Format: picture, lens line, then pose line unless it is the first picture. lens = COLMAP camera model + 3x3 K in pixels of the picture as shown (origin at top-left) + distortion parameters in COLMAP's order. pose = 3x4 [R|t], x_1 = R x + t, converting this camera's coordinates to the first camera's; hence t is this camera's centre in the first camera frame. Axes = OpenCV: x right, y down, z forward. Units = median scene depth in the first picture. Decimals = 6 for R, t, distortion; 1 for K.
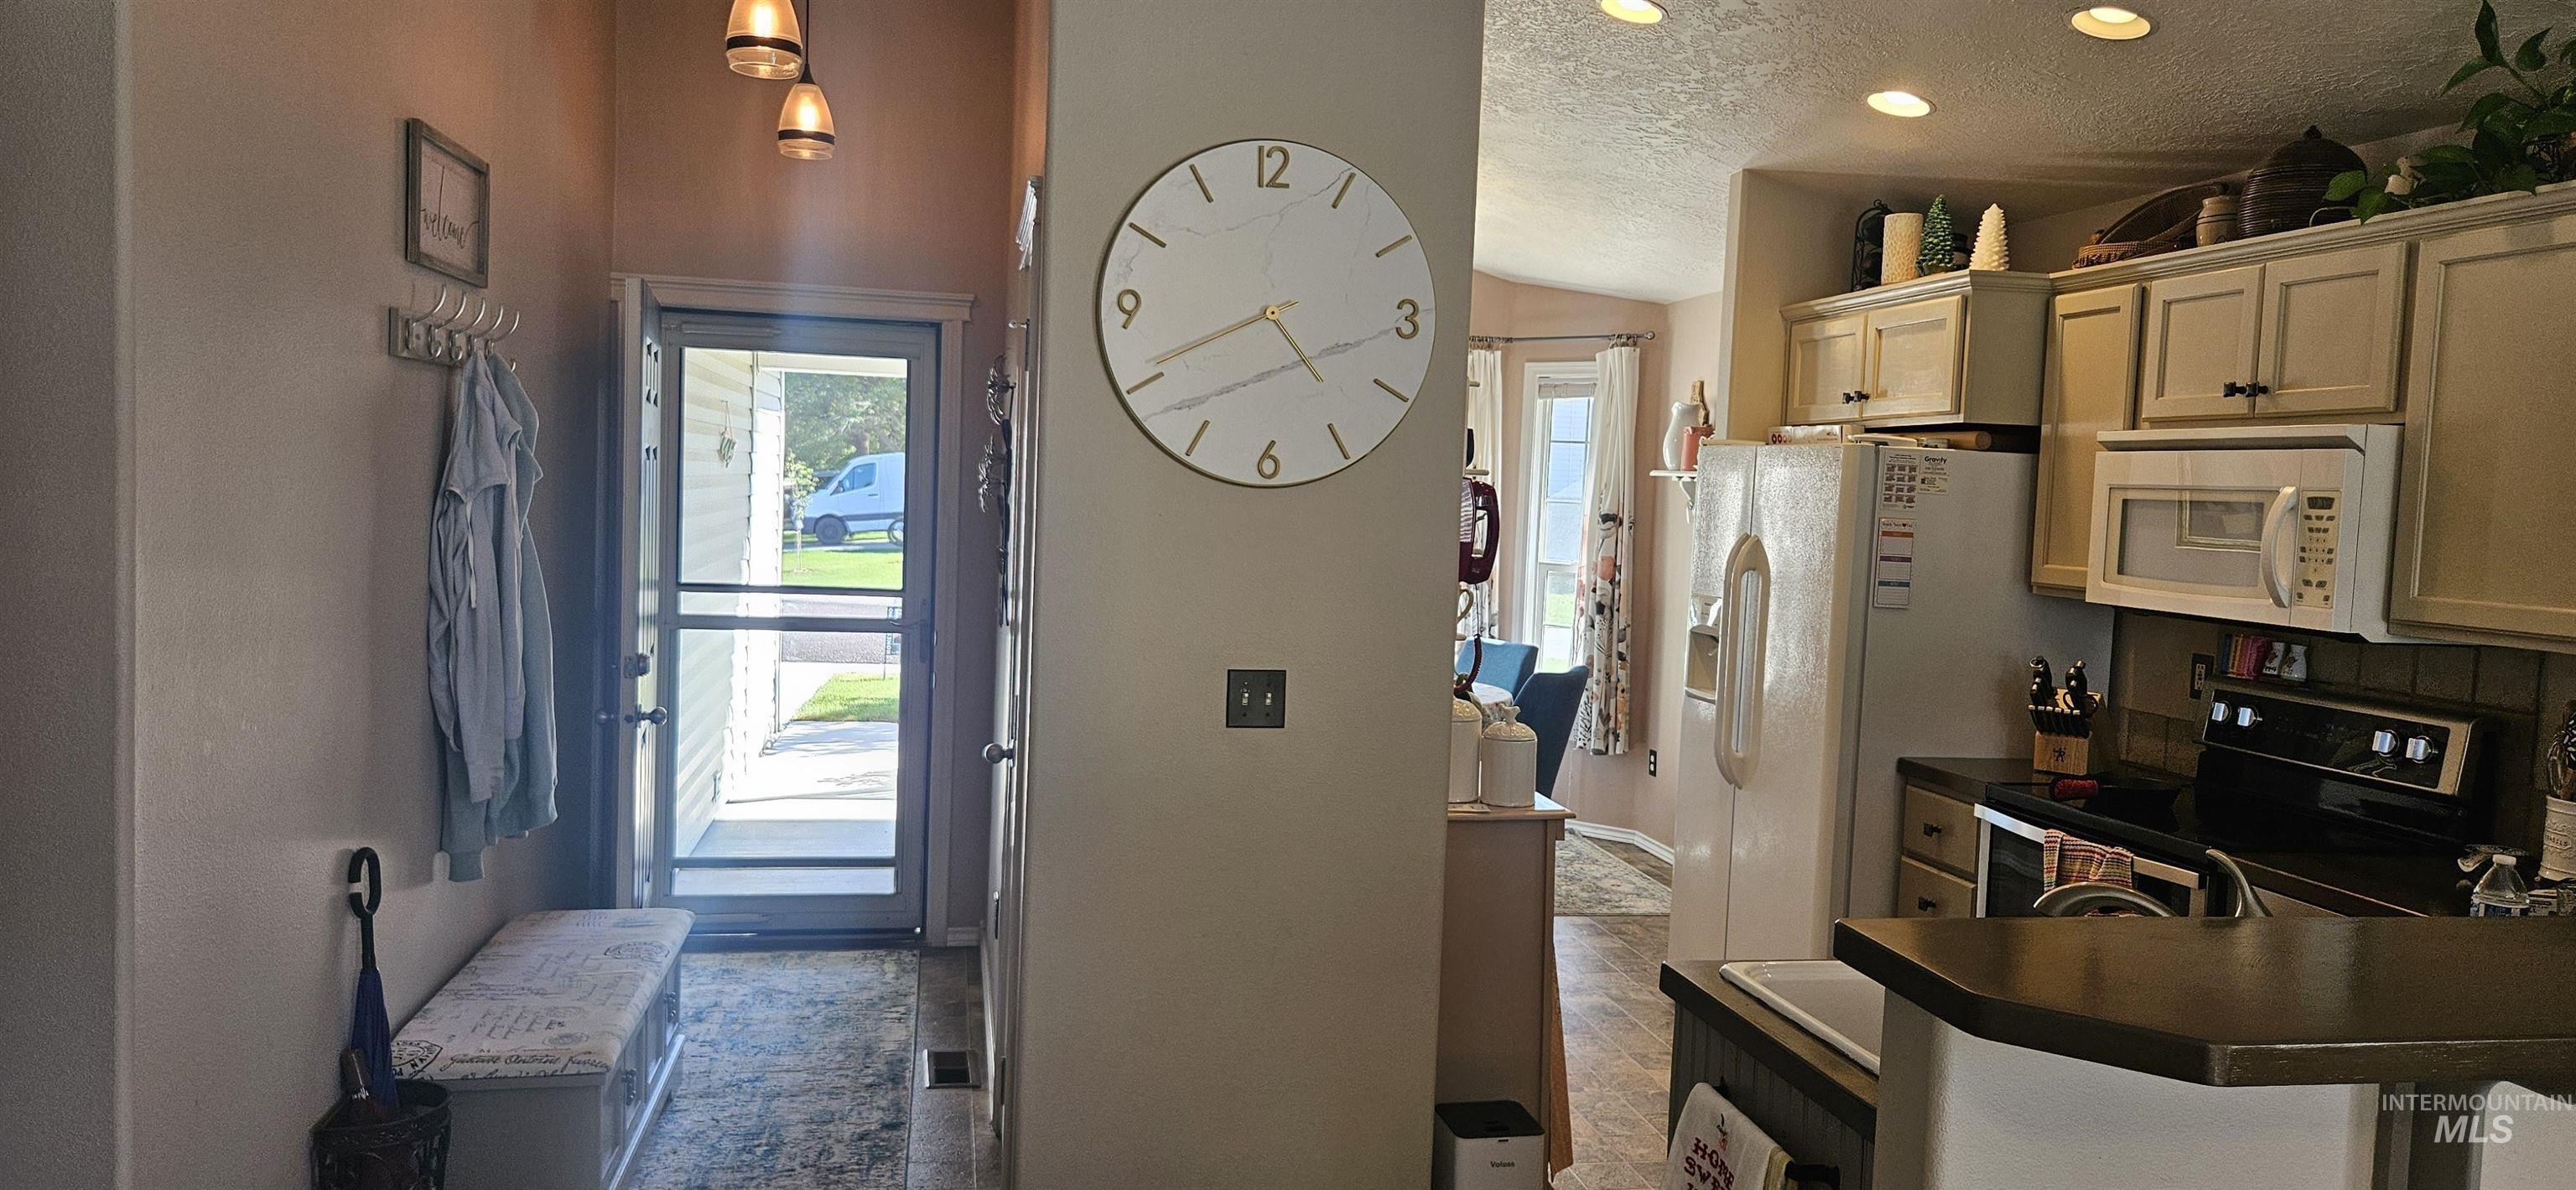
lens RADIAL K [[1719.7, 0, 1272.4], [0, 1719.7, 583.9], [0, 0, 1]] dist [0.073218, -0.059938]
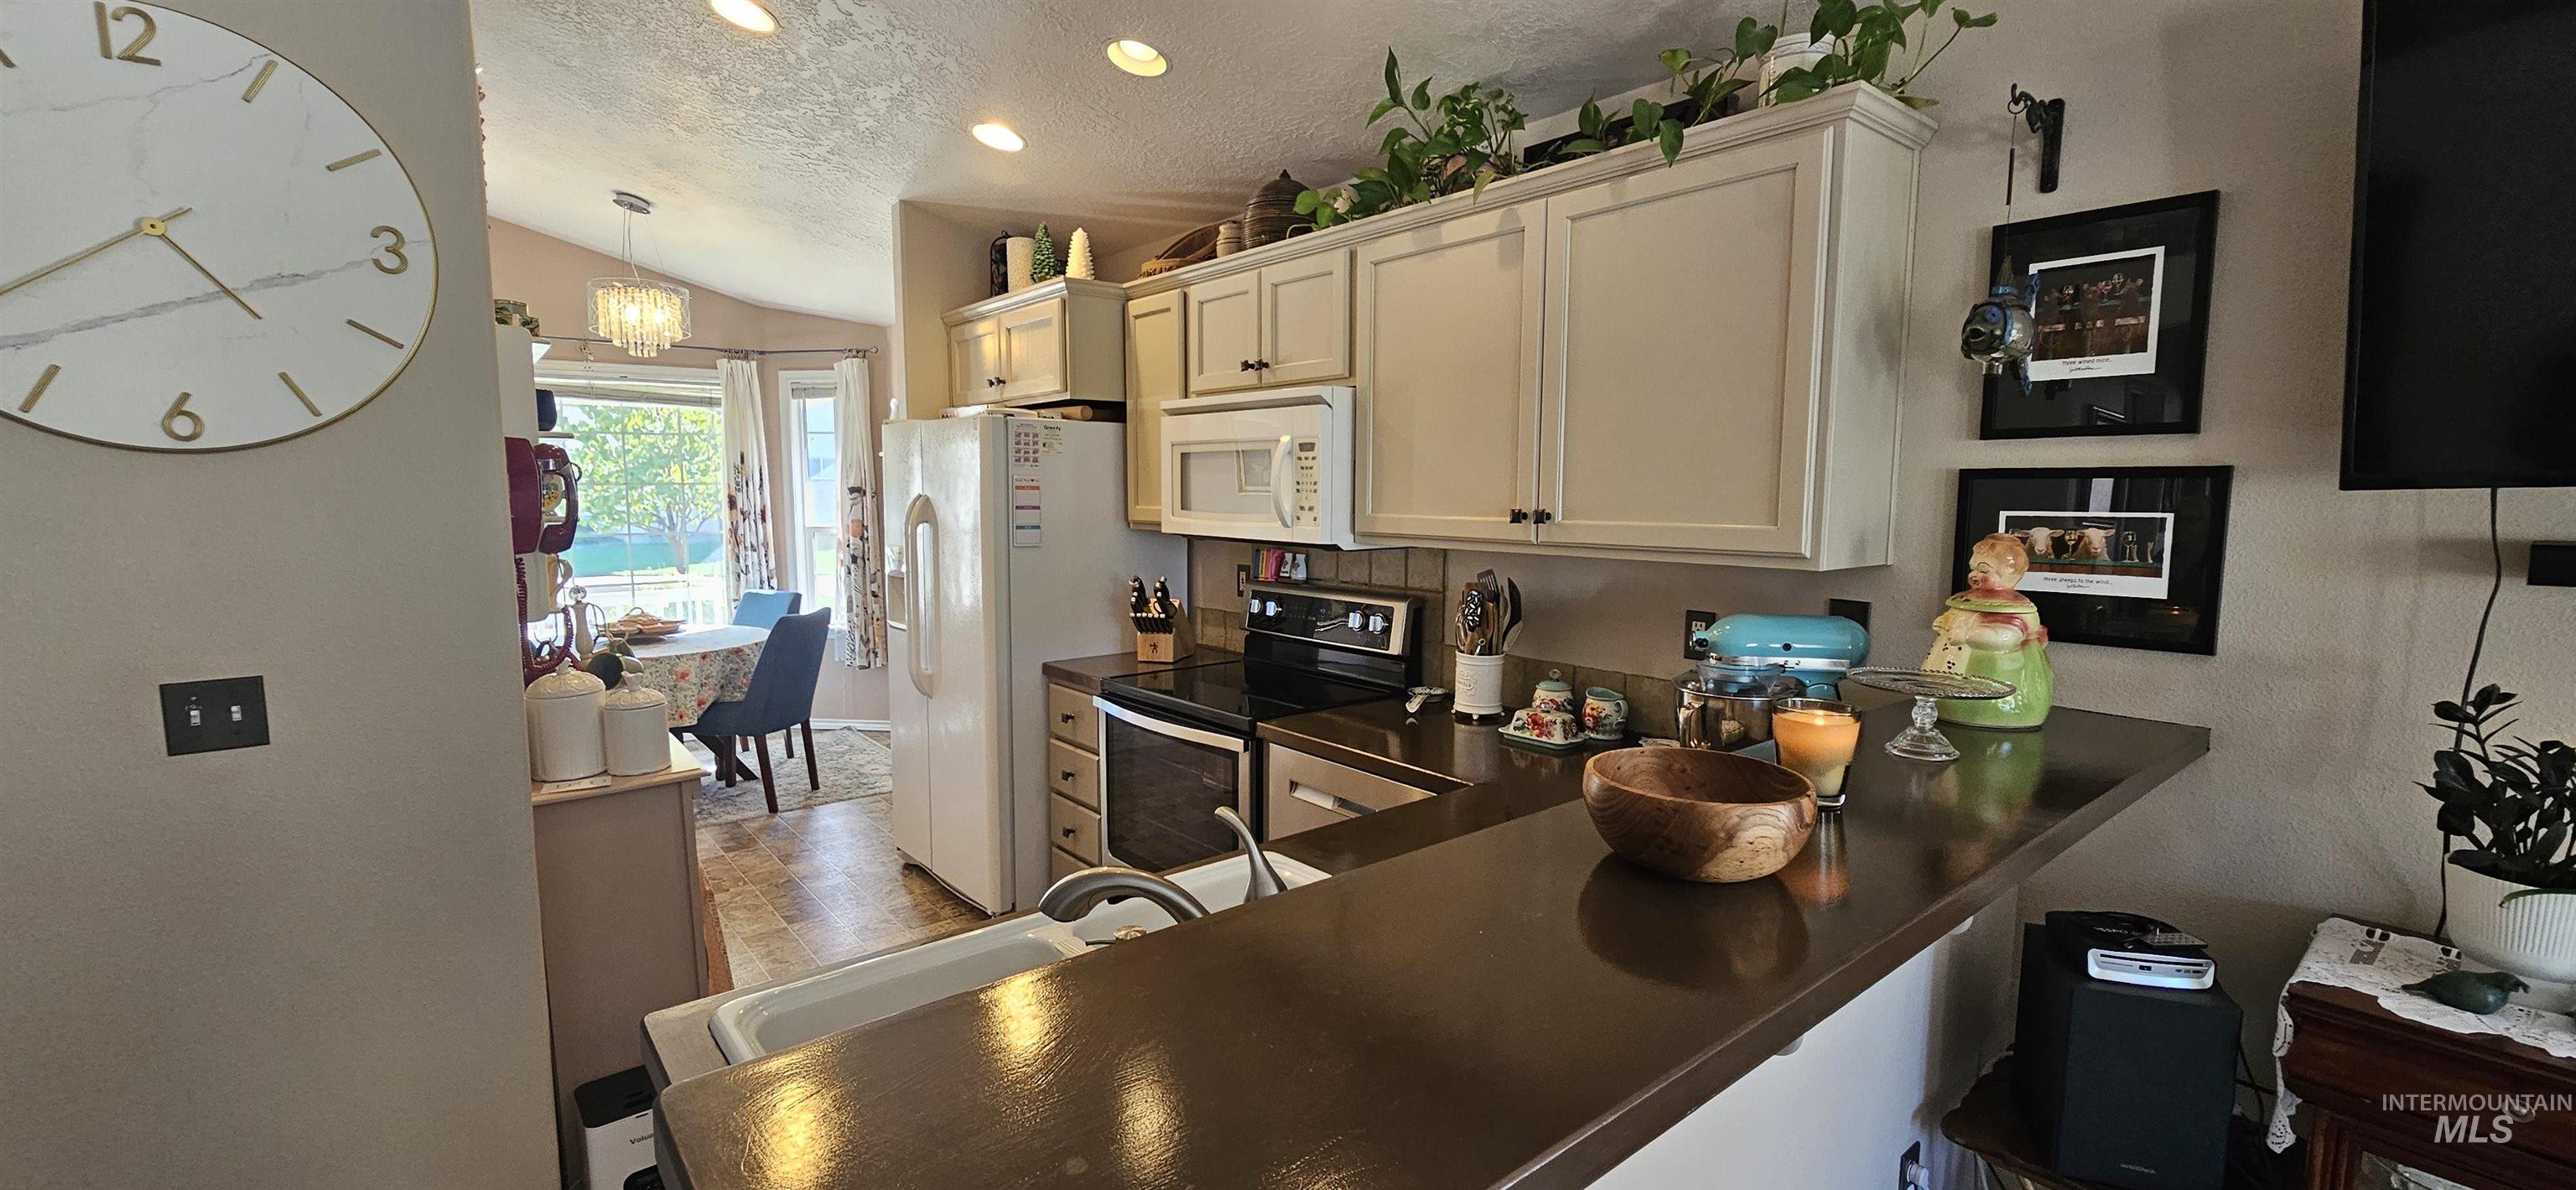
lens RADIAL K [[1058.3, 0, 1264.3], [0, 1058.3, 595.8], [0, 0, 1]] dist [0.000748, 0.000023]
pose [[0.878978, -0.089754, 0.468339, 0.159781], [0.062355, 0.995328, 0.073722, 0.003821], [-0.472768, -0.035597, 0.880468, 0.264551]]
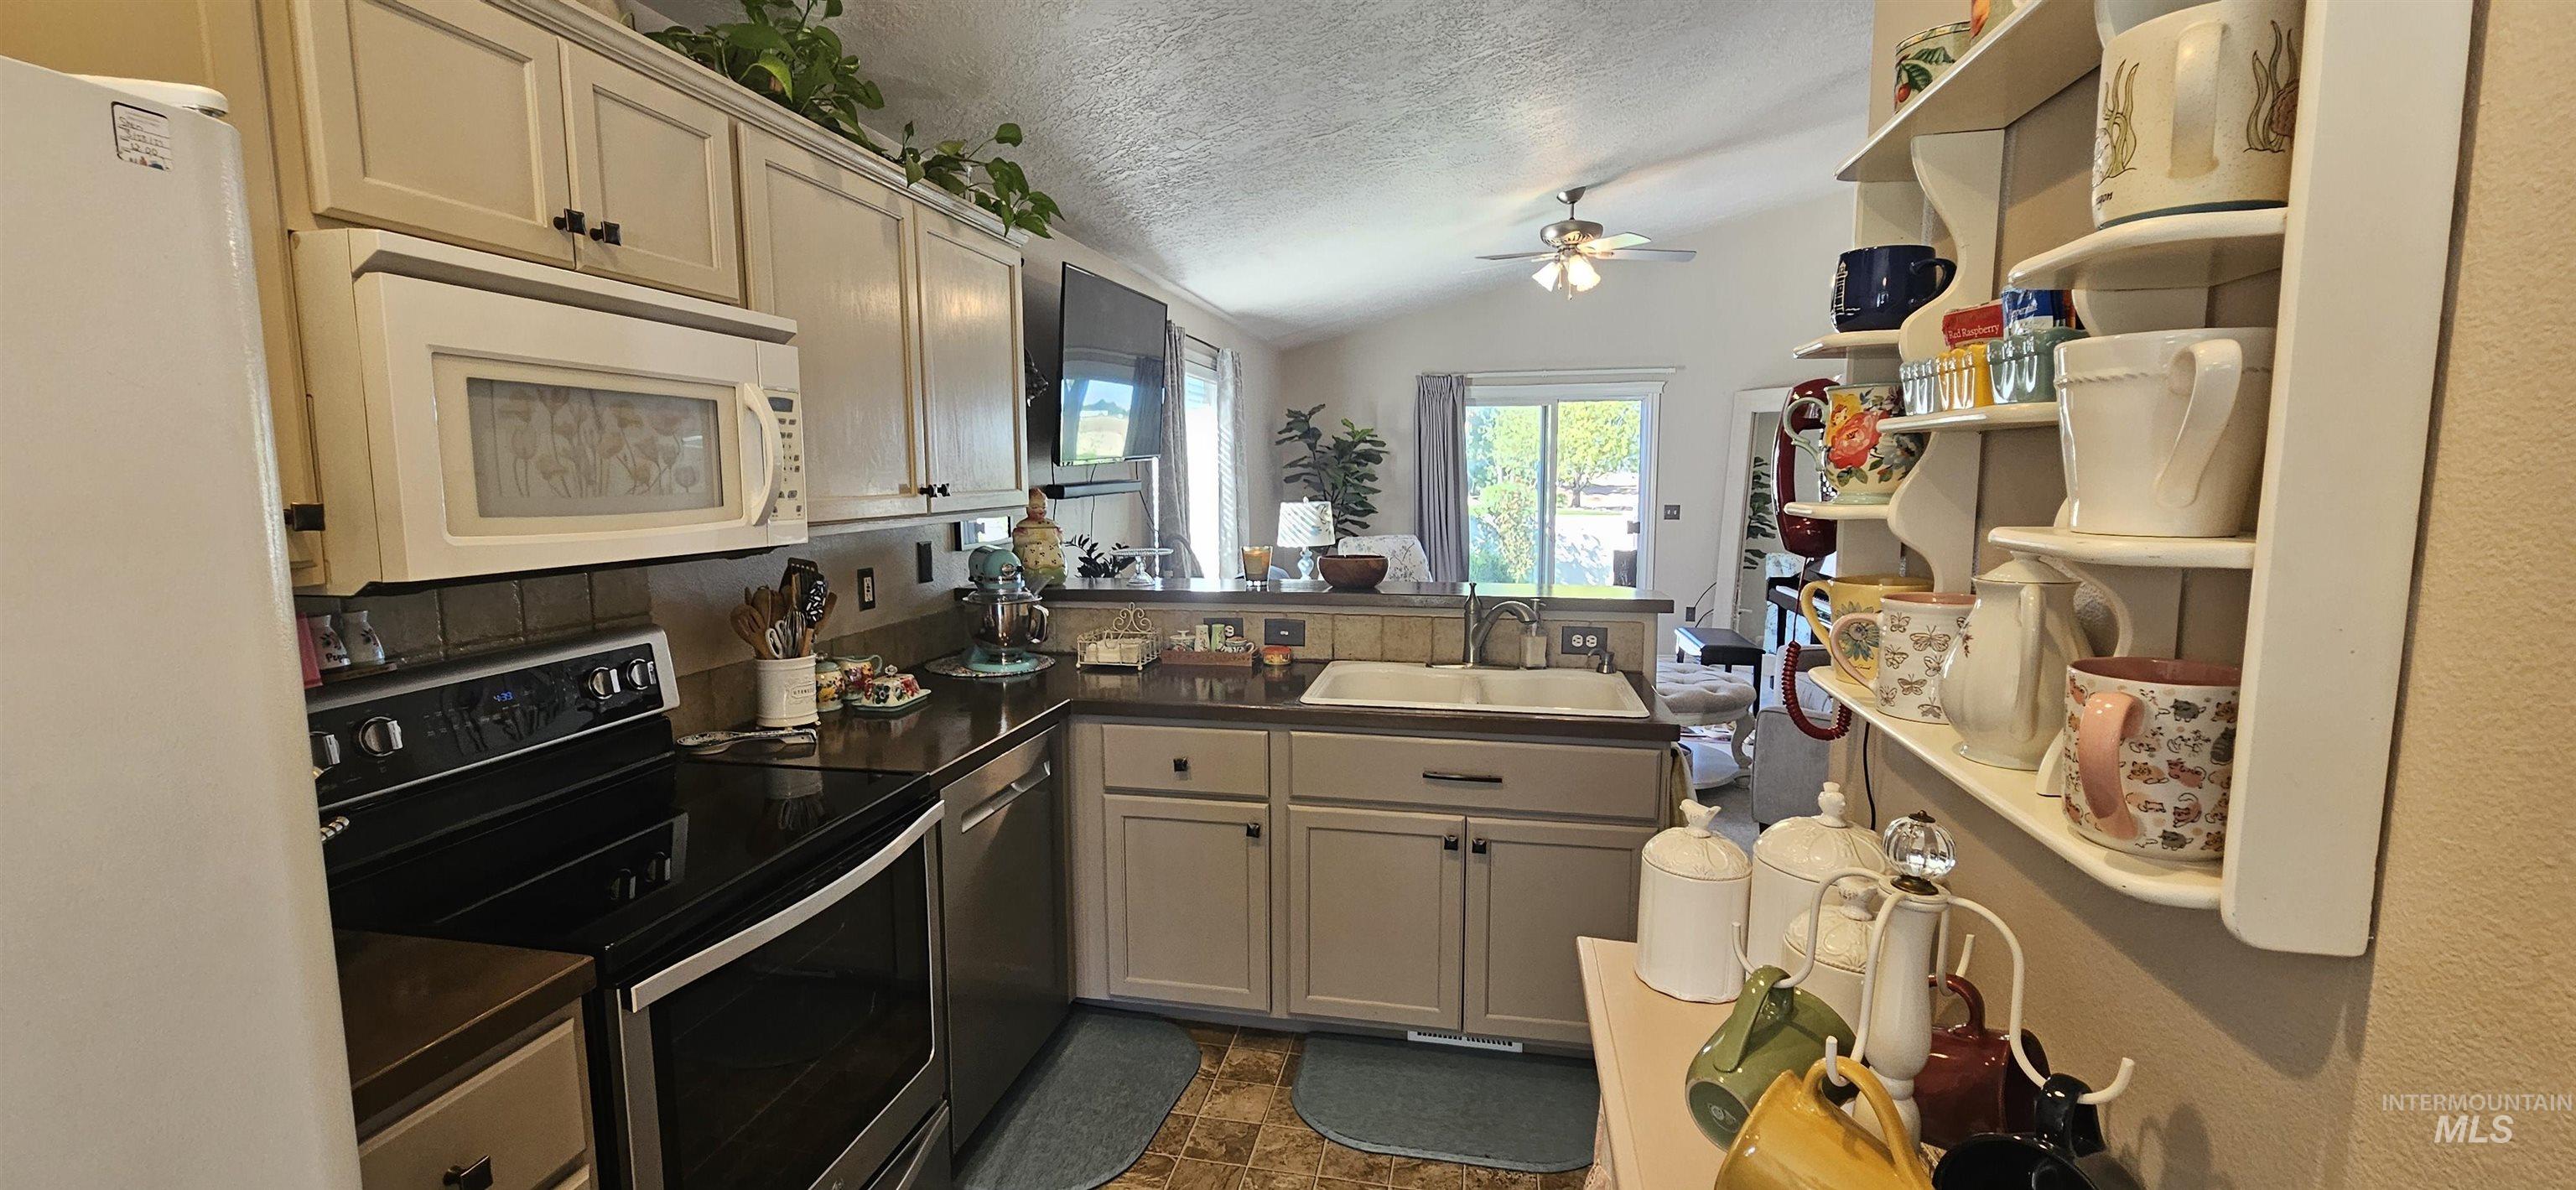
lens RADIAL K [[1058.3, 0, 1264.3], [0, 1058.3, 595.8], [0, 0, 1]] dist [0.000748, 0.000023]
pose [[-0.921325, -0.079313, 0.380616, 0.130228], [-0.008273, 0.982749, 0.184761, -0.044586], [-0.388704, 0.167077, -0.906087, 1.206619]]
